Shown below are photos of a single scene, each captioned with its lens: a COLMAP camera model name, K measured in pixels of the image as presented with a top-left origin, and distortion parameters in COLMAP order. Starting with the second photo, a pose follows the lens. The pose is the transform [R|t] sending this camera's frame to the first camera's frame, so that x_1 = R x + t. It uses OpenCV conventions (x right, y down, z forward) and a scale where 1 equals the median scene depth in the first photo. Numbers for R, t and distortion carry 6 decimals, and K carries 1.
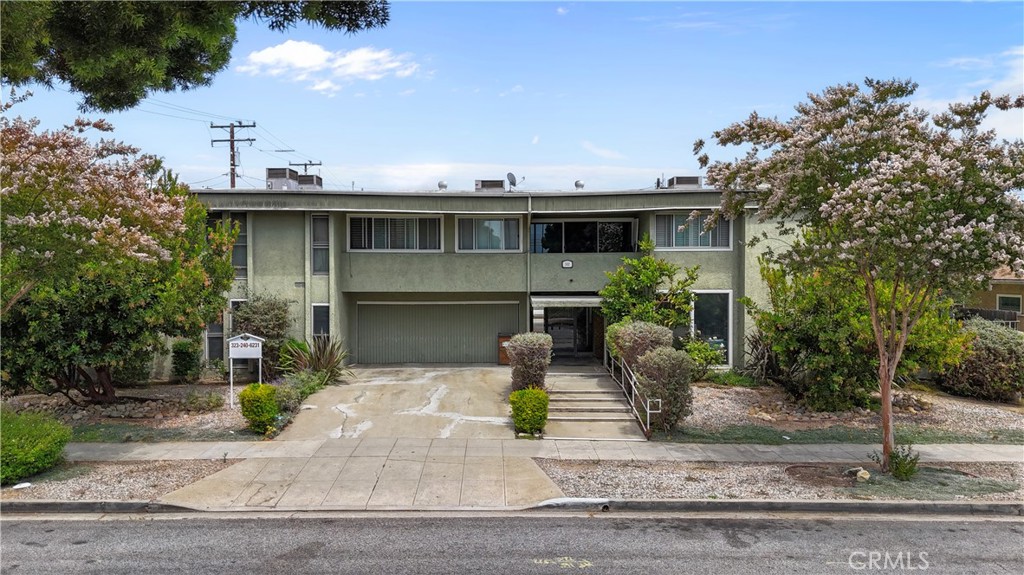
lens RADIAL K [[751.8, 0, 516.3], [0, 751.8, 280.3], [0, 0, 1]] dist [0.074916, -0.092003]
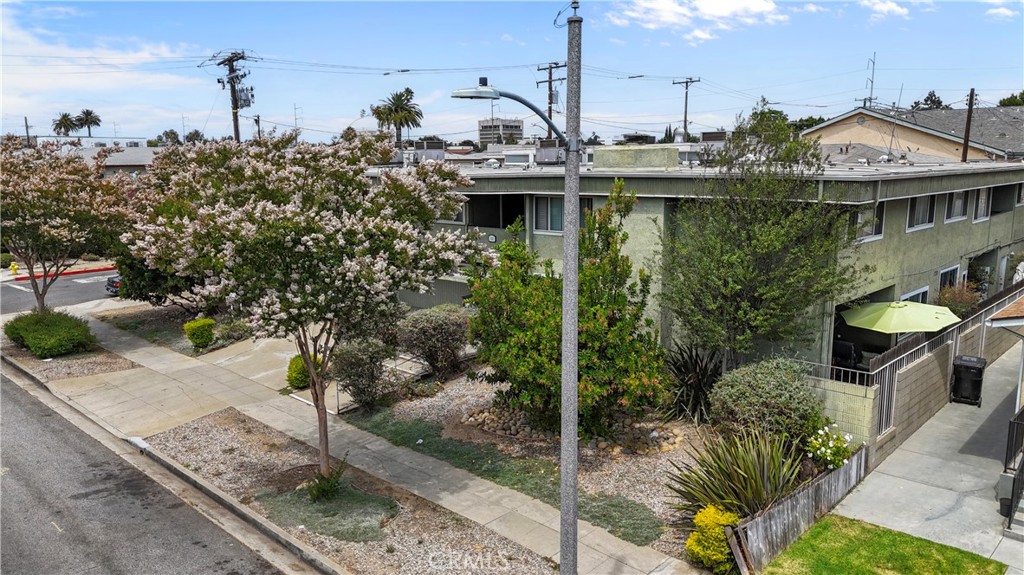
lens RADIAL K [[751.8, 0, 516.3], [0, 751.8, 280.3], [0, 0, 1]] dist [0.074916, -0.092003]
pose [[0.716719, 0.108881, -0.688810, 0.950883], [-0.005269, 0.988553, 0.150779, -0.141244], [0.697342, -0.104437, 0.709089, 0.314690]]
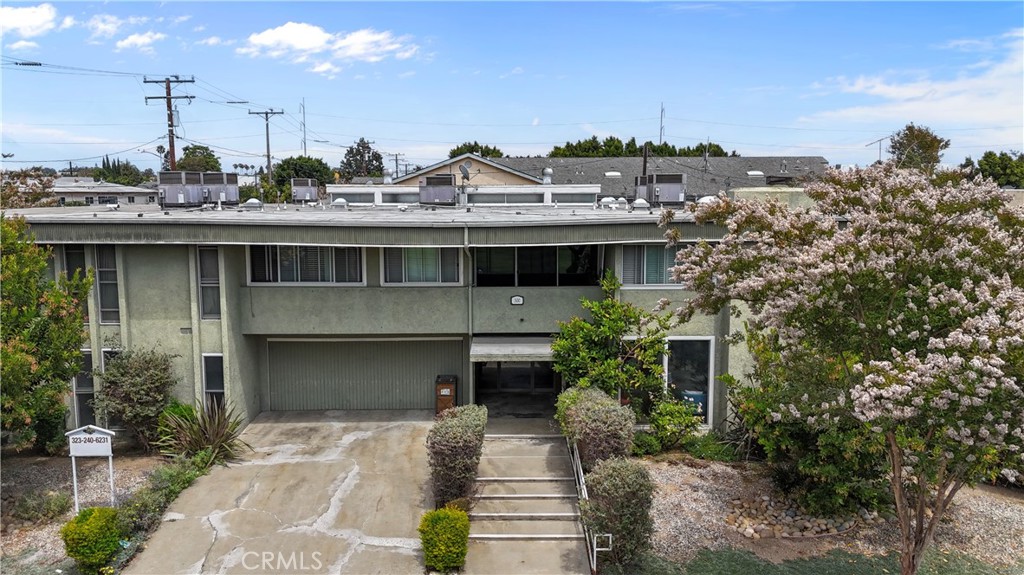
lens RADIAL K [[751.8, 0, 516.3], [0, 751.8, 280.3], [0, 0, 1]] dist [0.074916, -0.092003]
pose [[0.999996, 0.001440, 0.002613, 0.075164], [-0.001695, 0.994941, 0.100449, -0.146025], [-0.002455, -0.100453, 0.994939, 0.209315]]
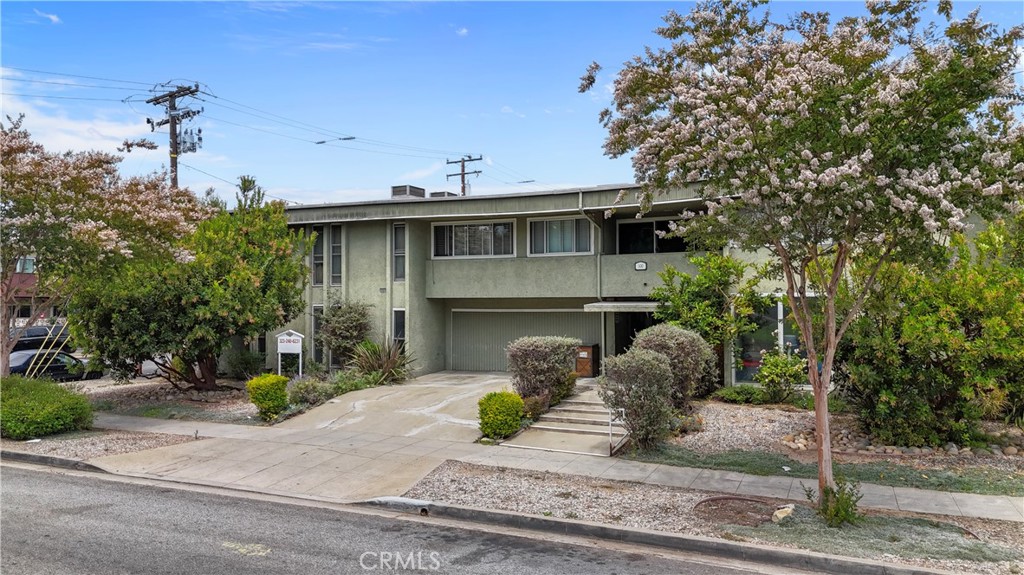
lens RADIAL K [[751.8, 0, 516.3], [0, 751.8, 280.3], [0, 0, 1]] dist [0.074916, -0.092003]
pose [[0.905049, -0.015157, -0.425037, 0.364889], [-0.004686, 0.998949, -0.045602, 0.042819], [0.425281, 0.043263, 0.904027, 0.141791]]
